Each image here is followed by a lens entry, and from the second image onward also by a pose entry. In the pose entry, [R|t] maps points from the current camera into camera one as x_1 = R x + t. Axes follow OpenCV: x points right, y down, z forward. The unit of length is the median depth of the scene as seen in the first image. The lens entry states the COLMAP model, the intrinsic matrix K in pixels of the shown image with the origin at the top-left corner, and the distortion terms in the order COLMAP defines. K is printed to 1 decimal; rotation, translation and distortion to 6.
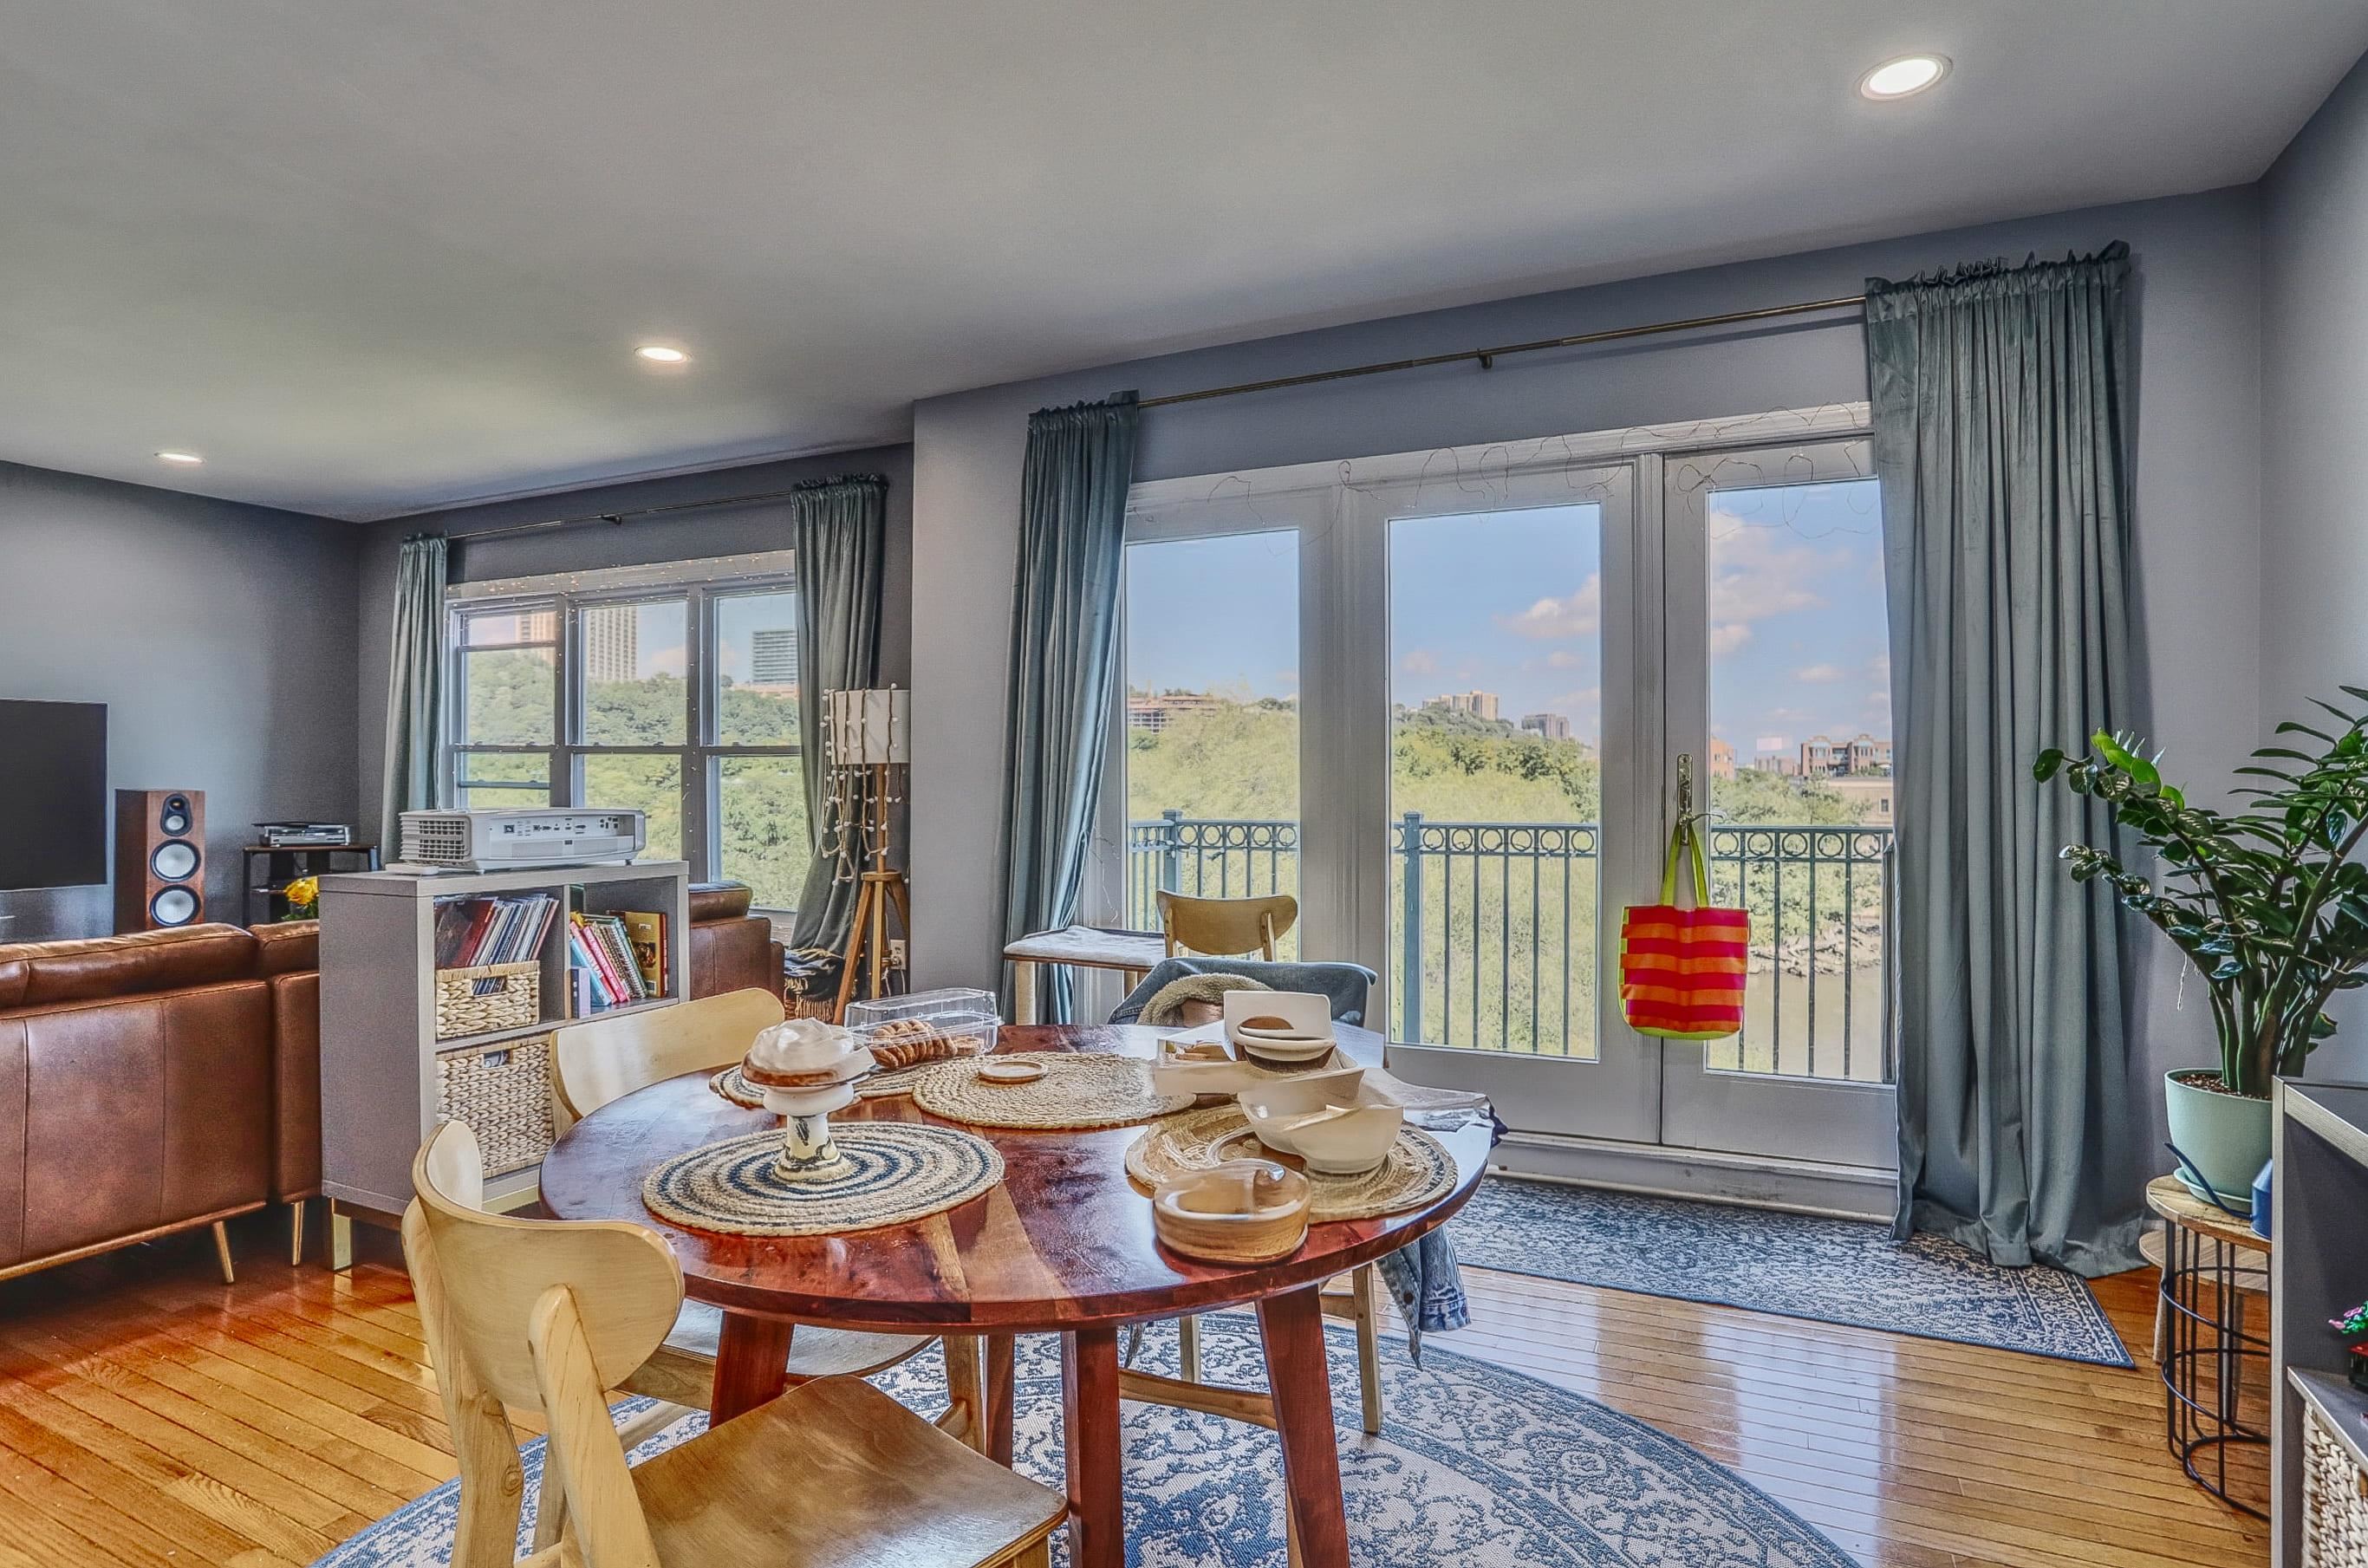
lens RADIAL K [[1261.2, 0, 1245.7], [0, 1261.2, 777.4], [0, 0, 1]] dist [-0.033719, -0.000236]
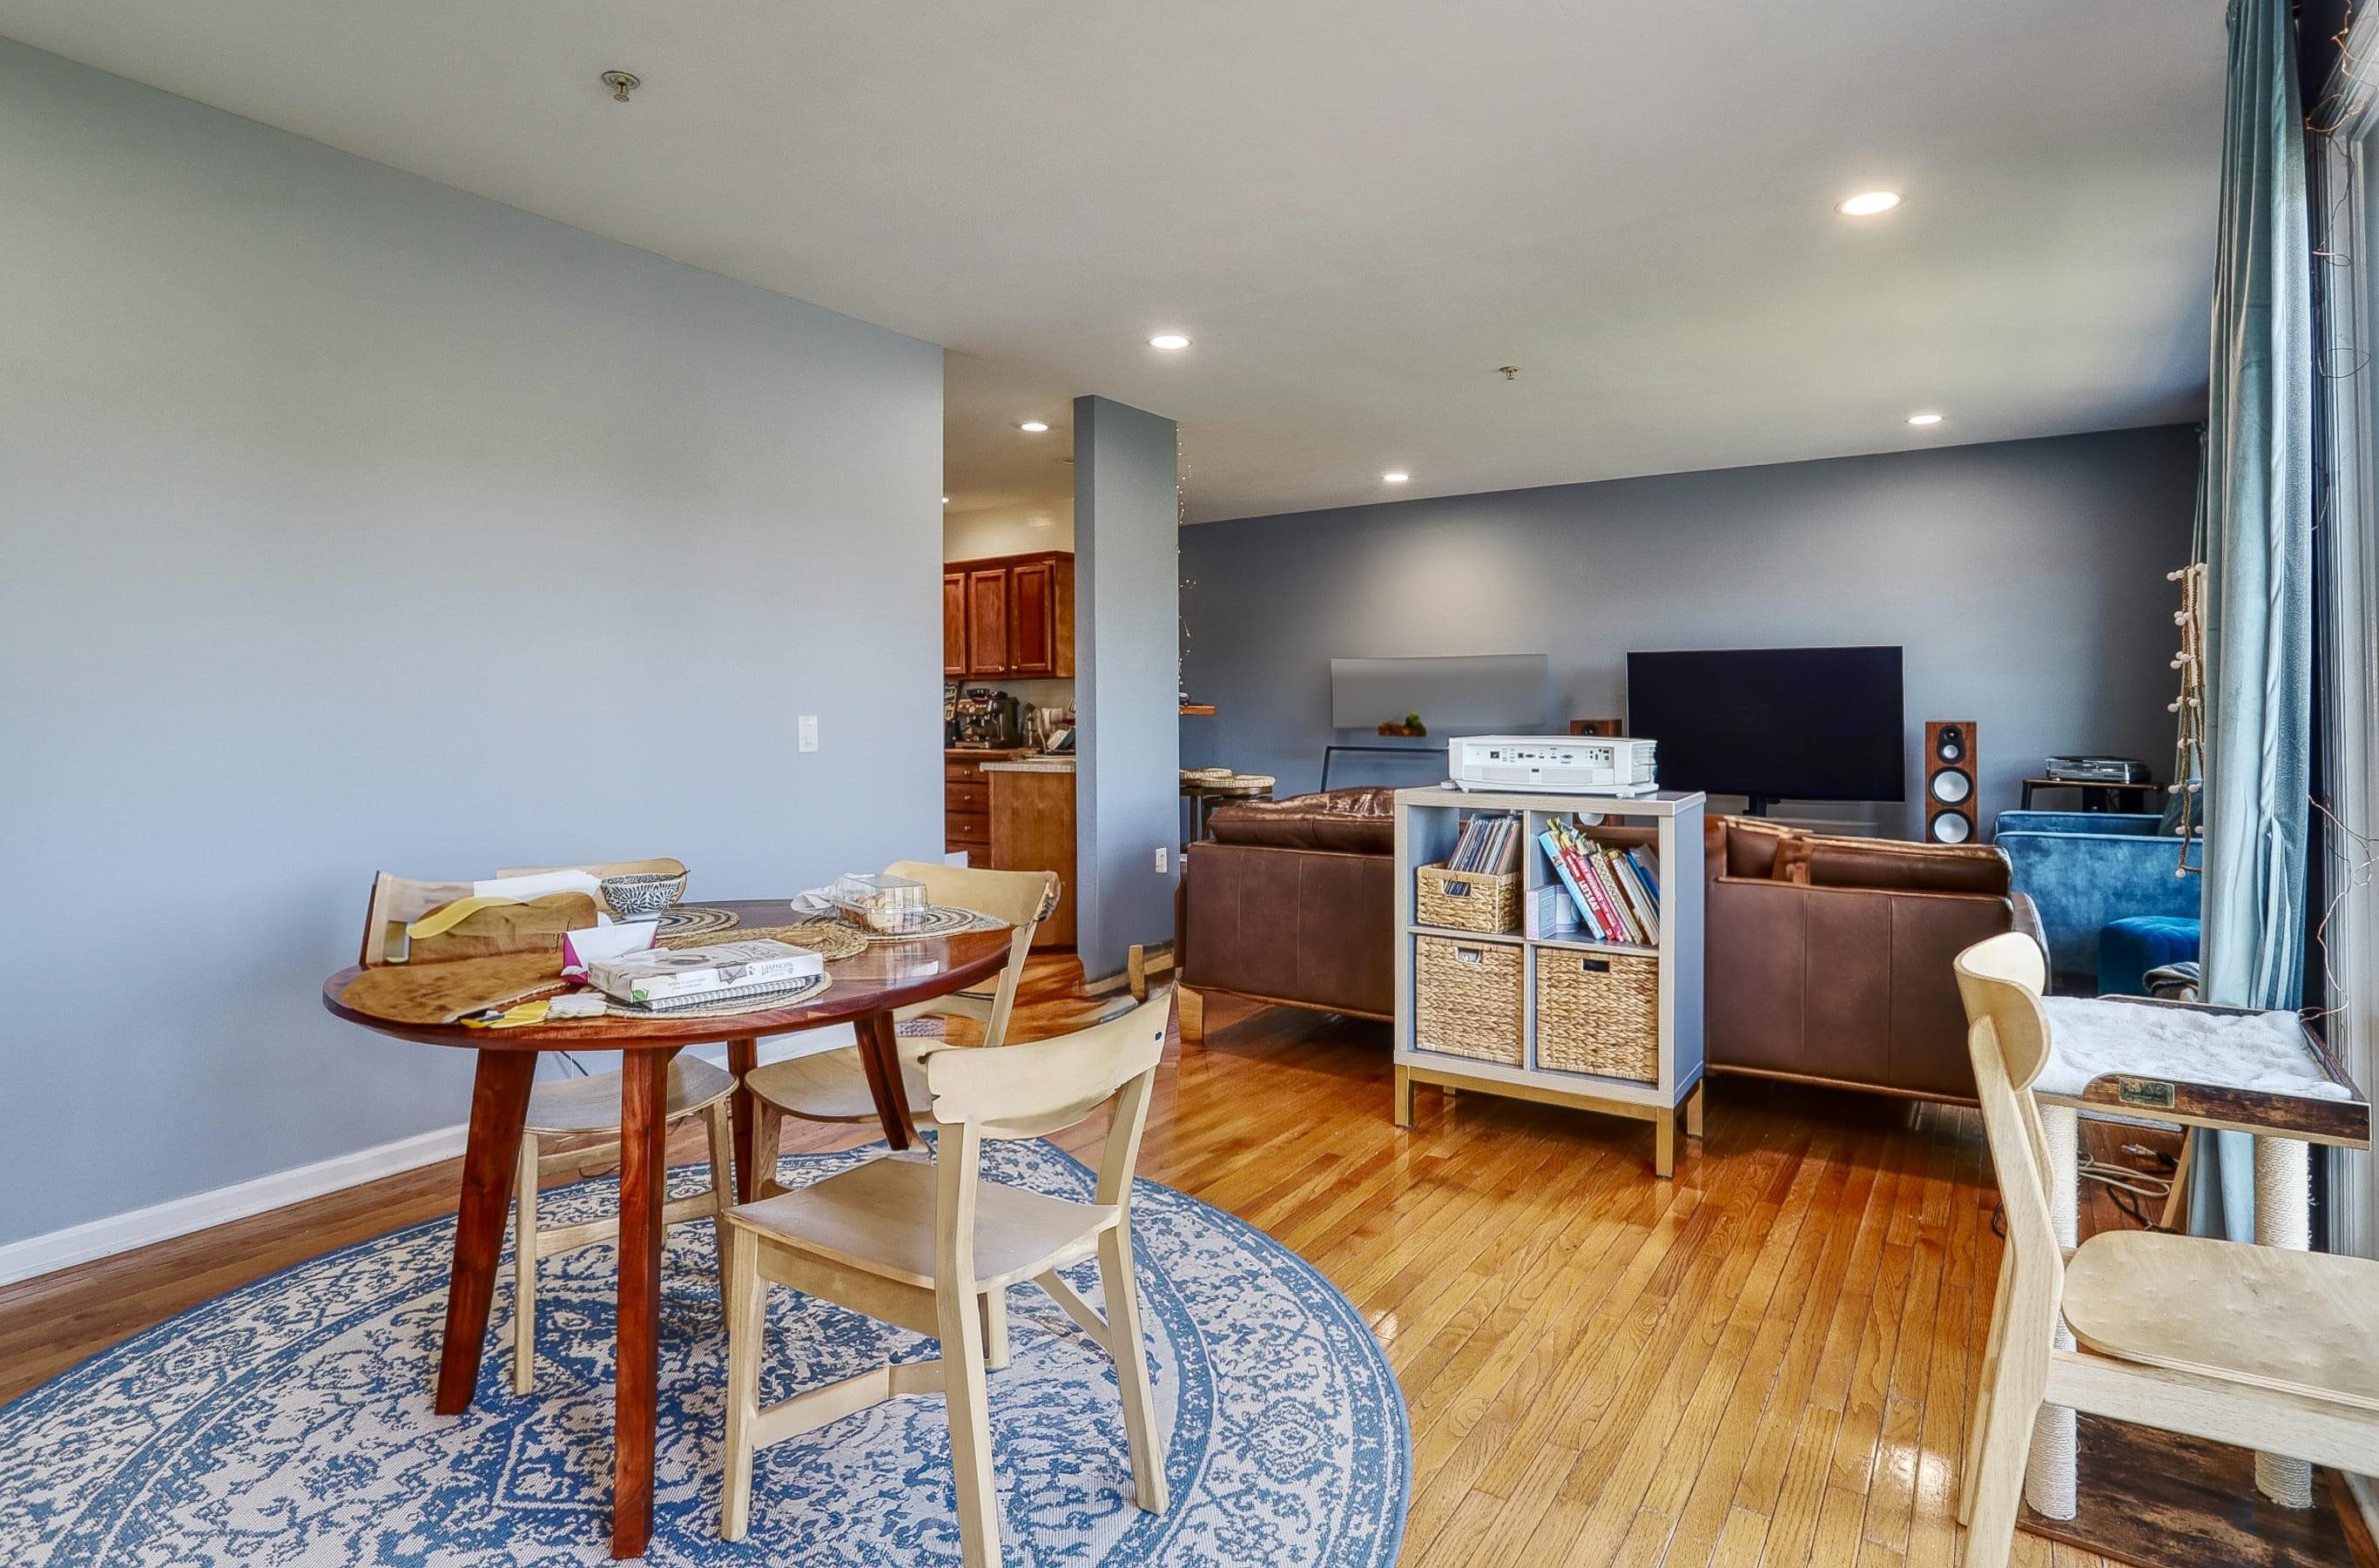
lens RADIAL K [[1238.4, 0, 1198.6], [0, 1238.4, 762.6], [0, 0, 1]] dist [-0.061914, 0.030764]
pose [[-0.152733, 0.037525, -0.987555, 0.295221], [0.004336, 0.999295, 0.037300, 0.003477], [0.988258, 0.001415, -0.152788, 0.498690]]
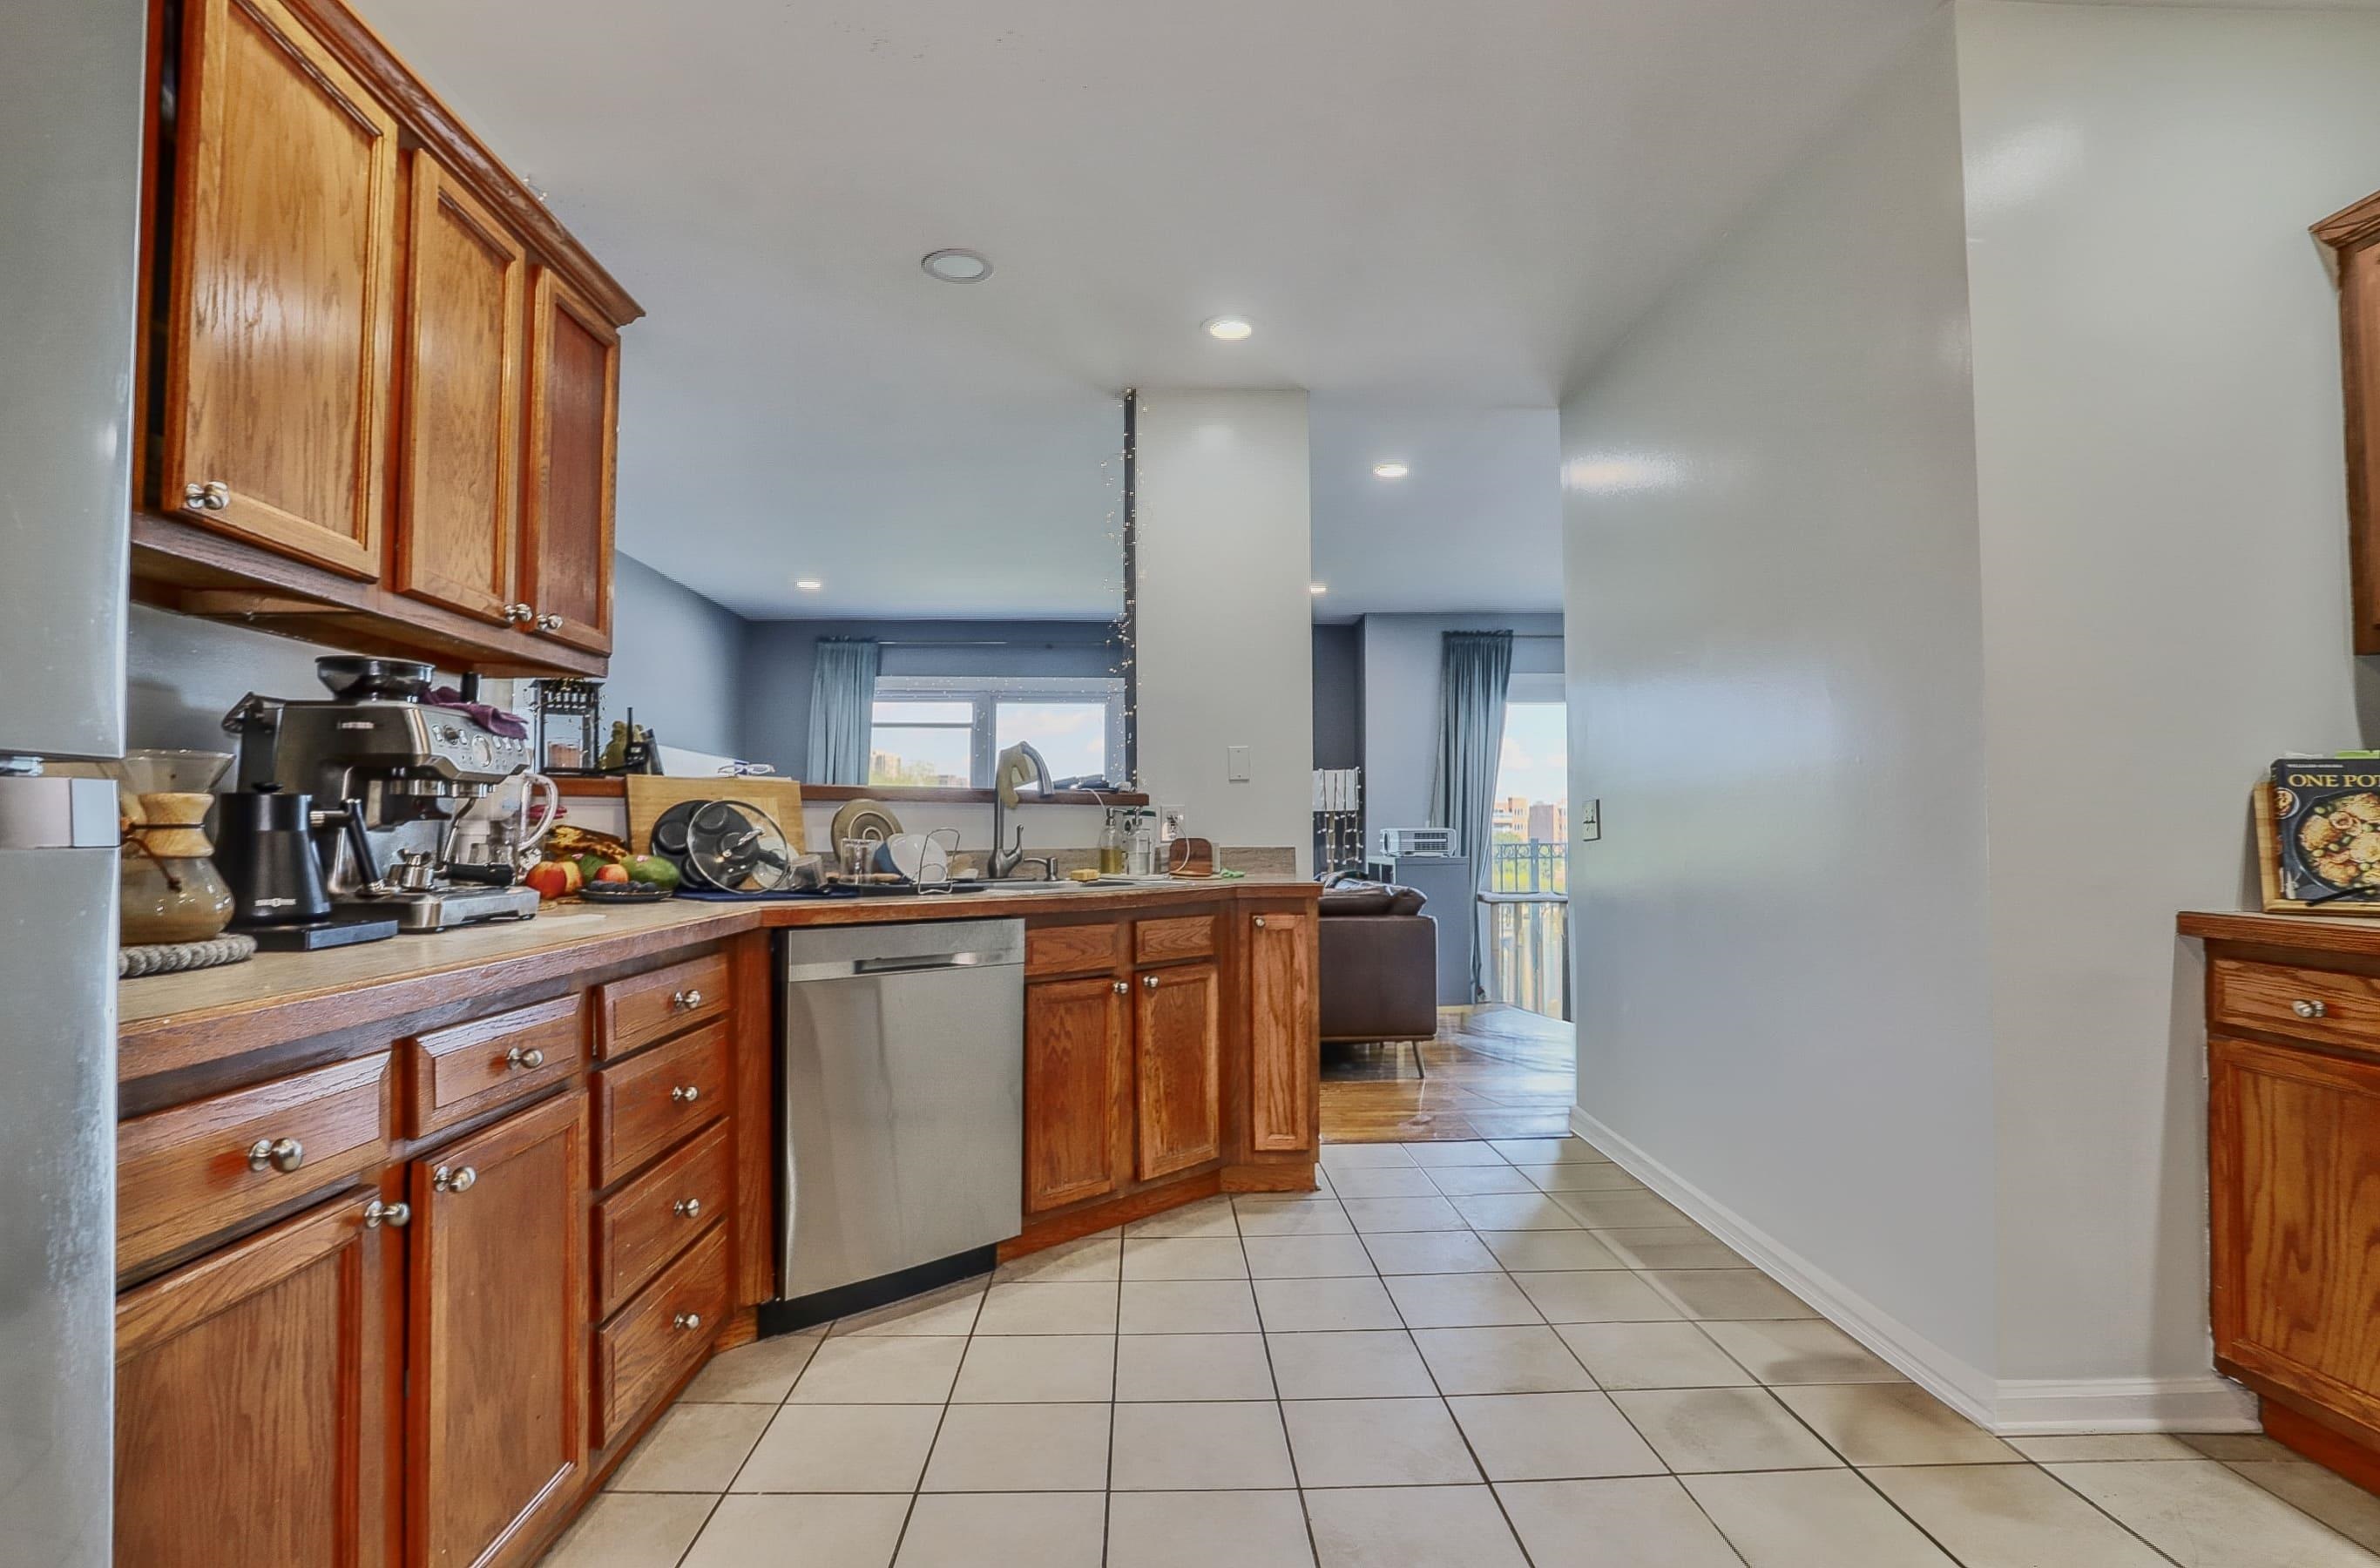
lens RADIAL K [[1239.0, 0, 1199.1], [0, 1239.0, 762.6], [0, 0, 1]] dist [-0.061914, 0.030764]
pose [[0.882598, 0.020229, 0.469692, -1.091790], [0.008176, 0.998262, -0.058358, 0.017984], [-0.470057, 0.055347, 0.880899, -0.392007]]
